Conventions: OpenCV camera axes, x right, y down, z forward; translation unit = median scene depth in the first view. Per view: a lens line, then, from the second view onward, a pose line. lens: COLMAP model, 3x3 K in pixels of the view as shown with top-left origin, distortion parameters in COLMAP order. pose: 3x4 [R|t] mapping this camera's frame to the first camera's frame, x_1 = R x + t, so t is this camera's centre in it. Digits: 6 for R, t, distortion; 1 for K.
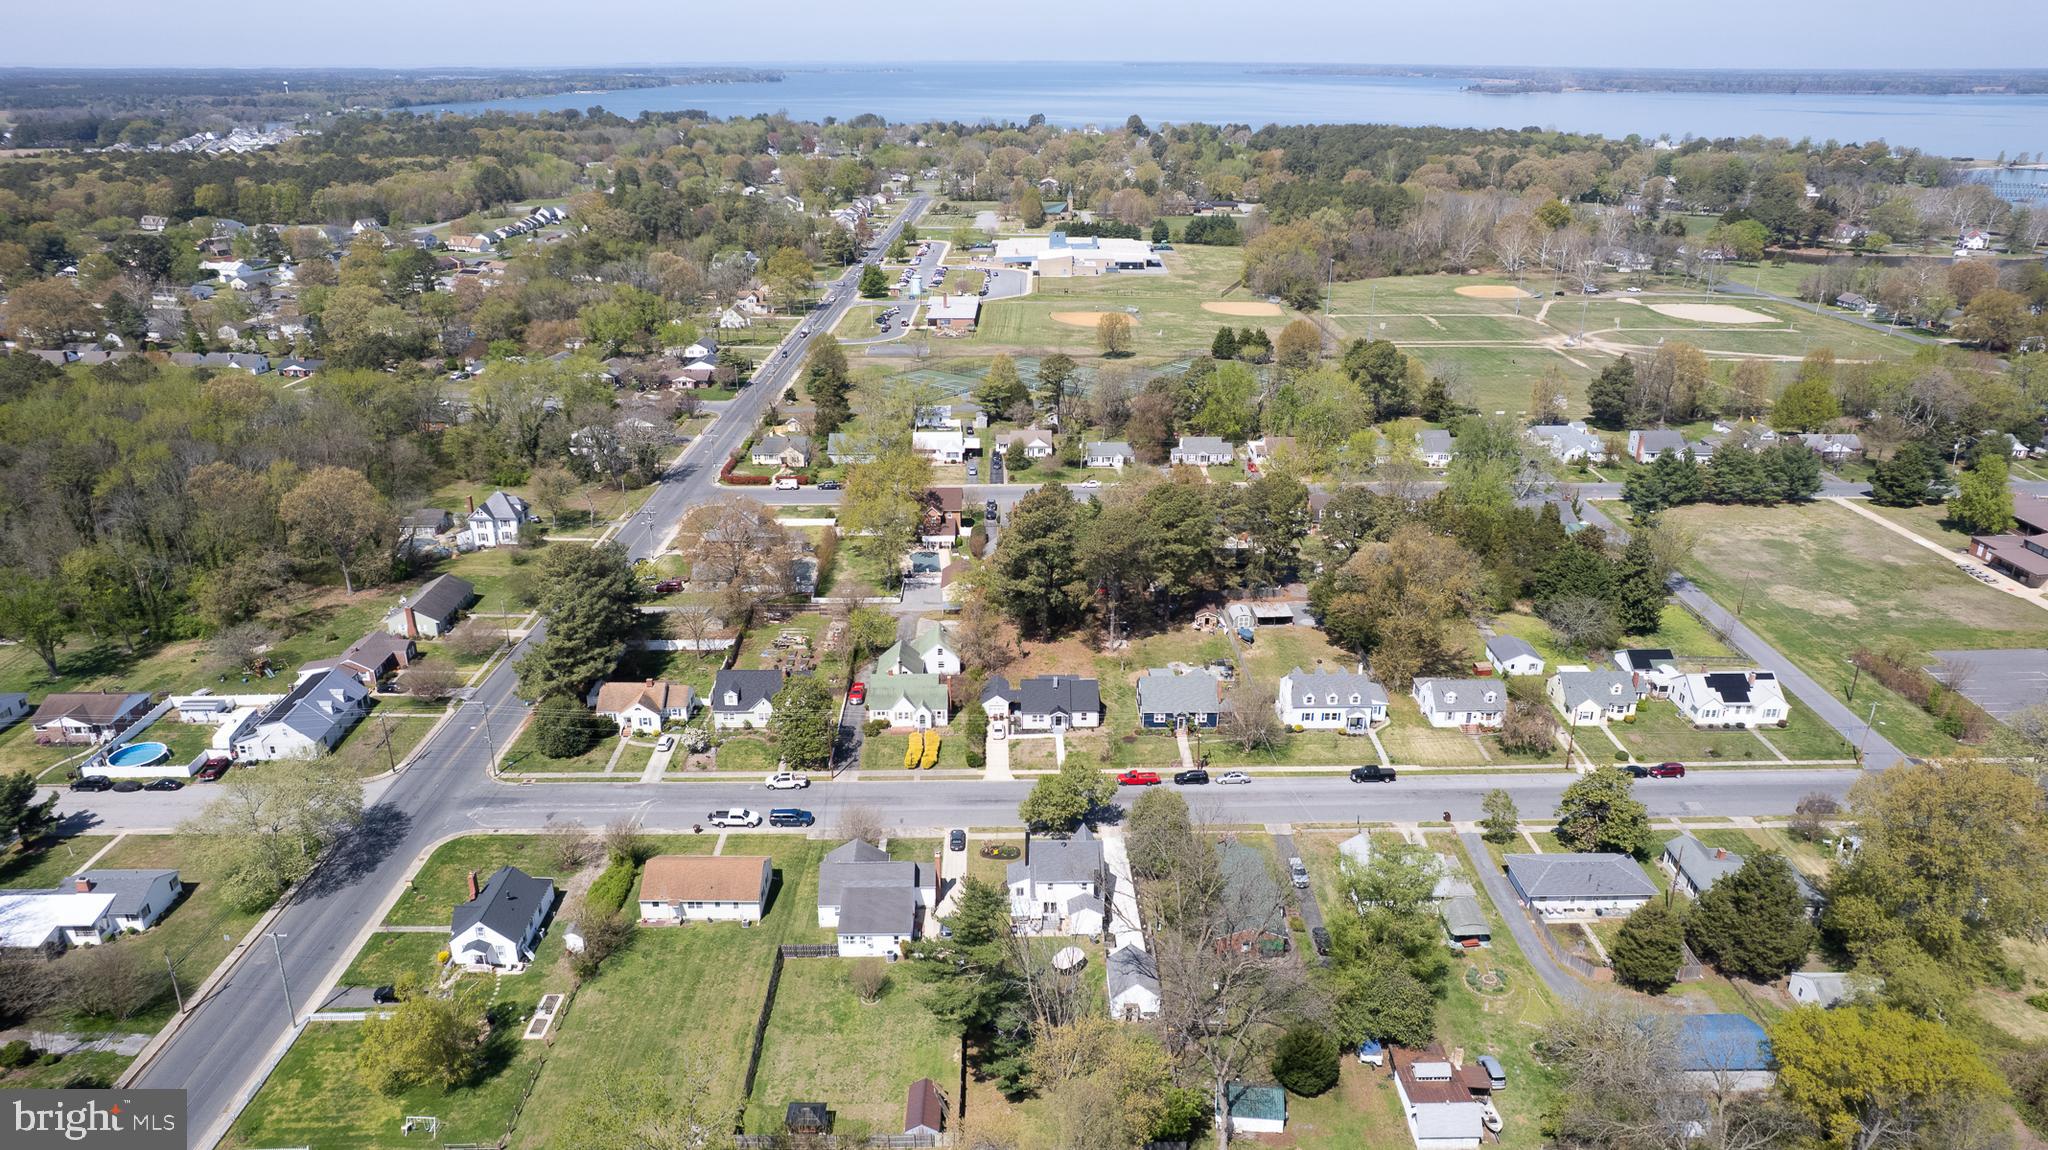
lens RADIAL K [[1351.7, 0, 1016.6], [0, 1351.7, 580.7], [0, 0, 1]] dist [-0.080732, 0.076799]
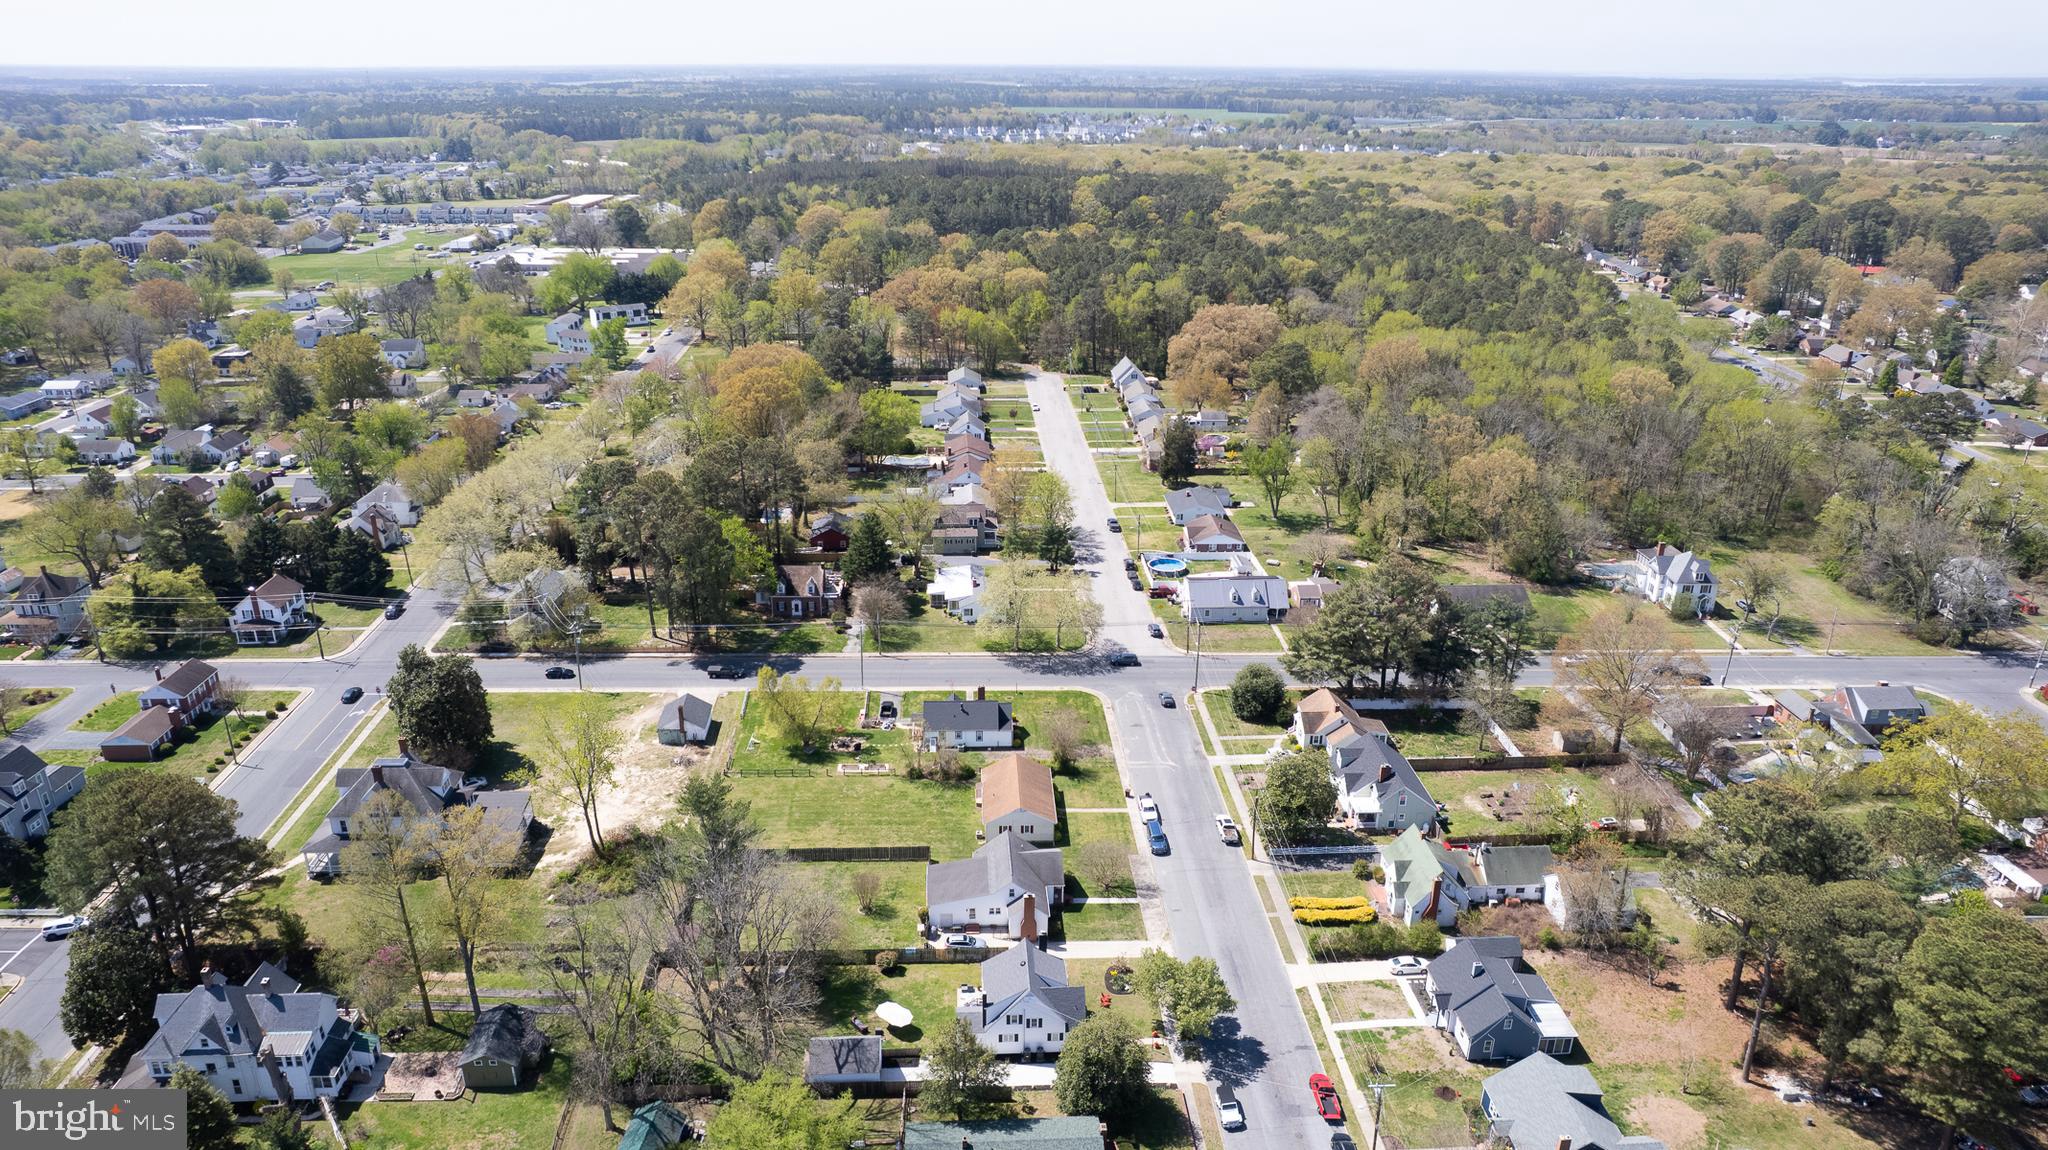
lens RADIAL K [[1330.2, 0, 1016.4], [0, 1330.2, 608.5], [0, 0, 1]] dist [-0.068715, 0.058707]
pose [[0.035931, 0.384085, -0.922598, 0.566004], [-0.371385, 0.862210, 0.344481, -0.226692], [0.927783, 0.330262, 0.173624, 0.595036]]
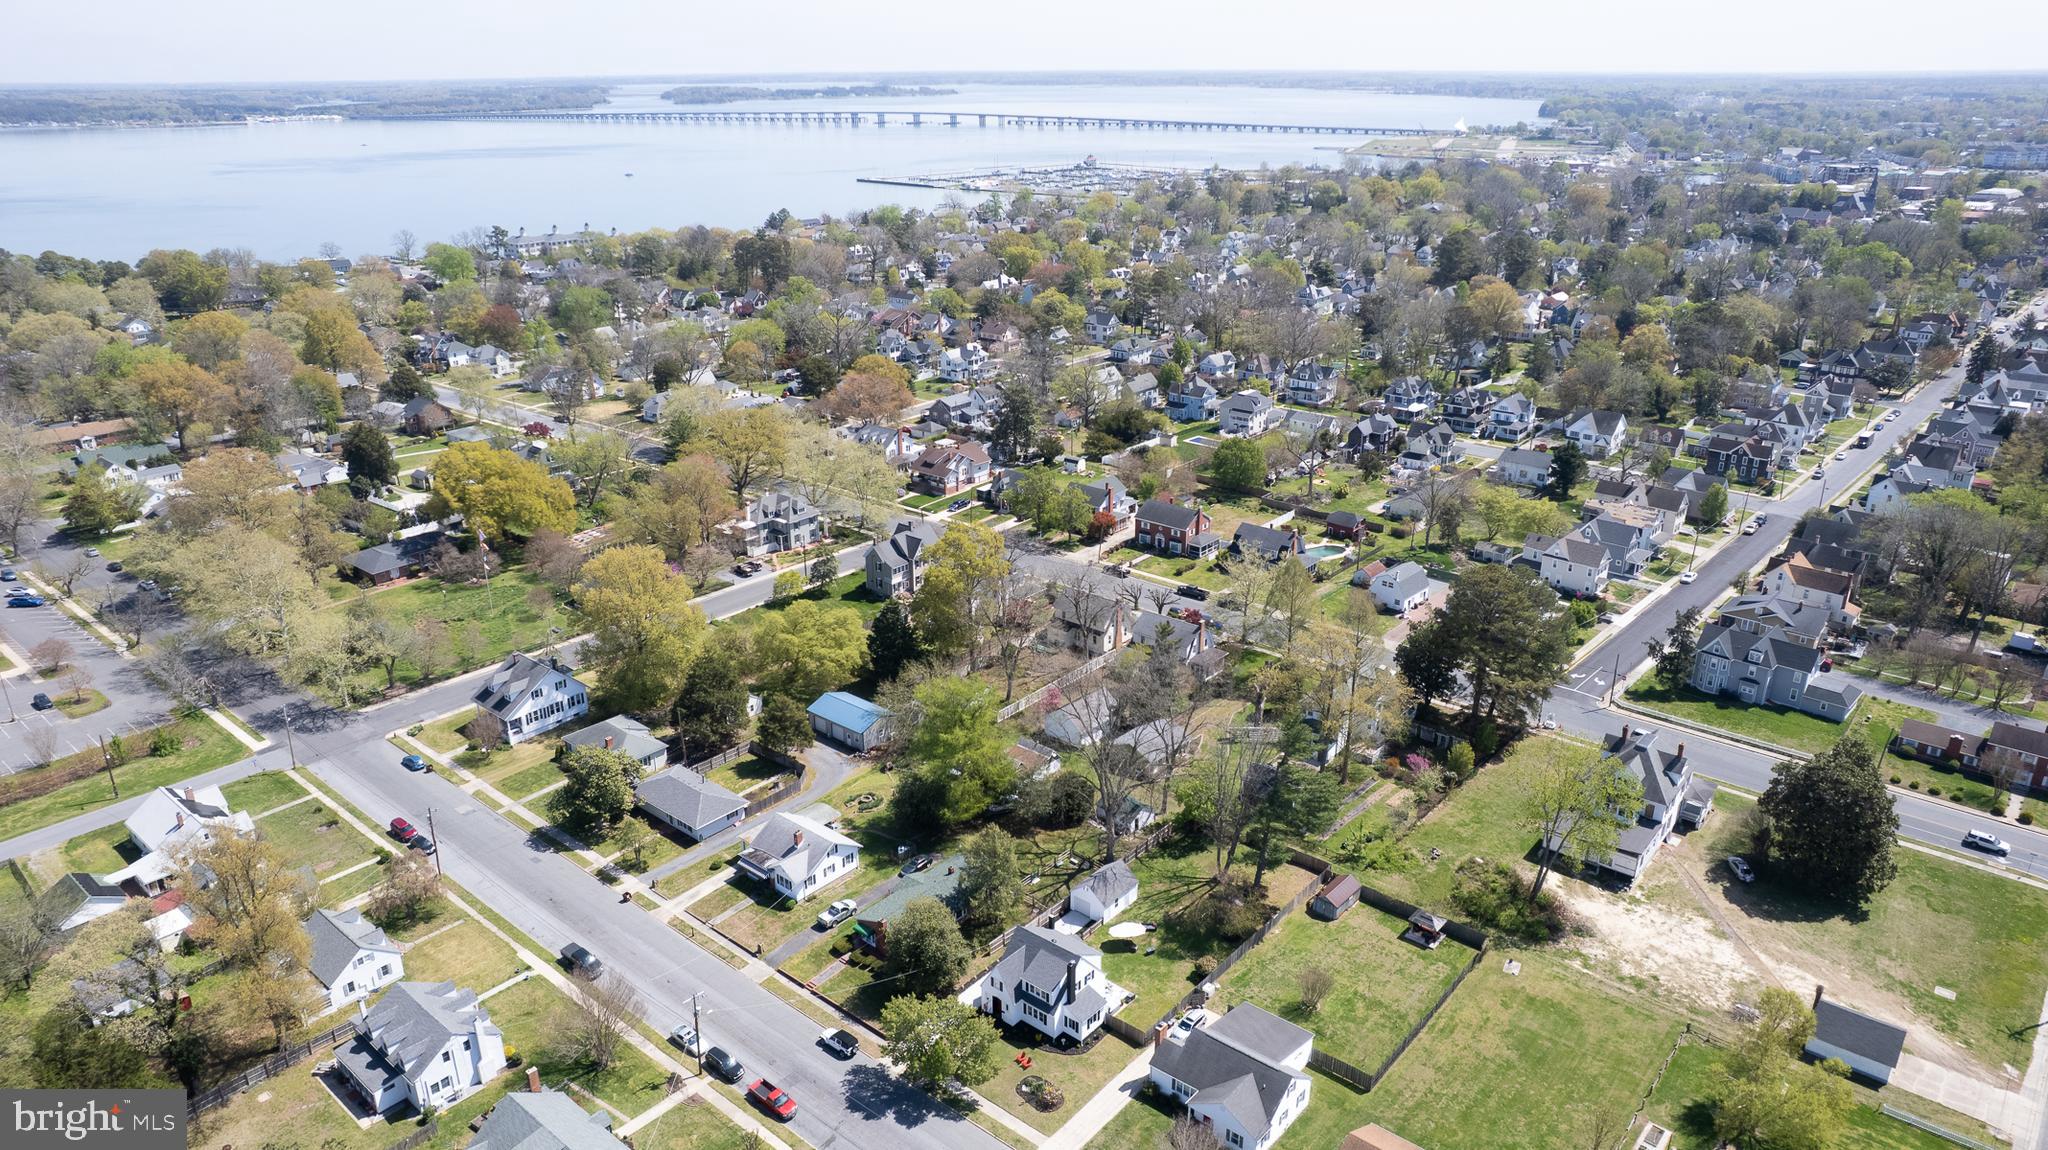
lens RADIAL K [[1343.0, 0, 1016.7], [0, 1343.0, 585.3], [0, 0, 1]] dist [-0.069108, 0.060735]
pose [[-0.753350, -0.237635, 0.613182, -0.335969], [0.245437, 0.763452, 0.597413, -0.402975], [-0.610101, 0.600559, -0.516822, 1.026277]]
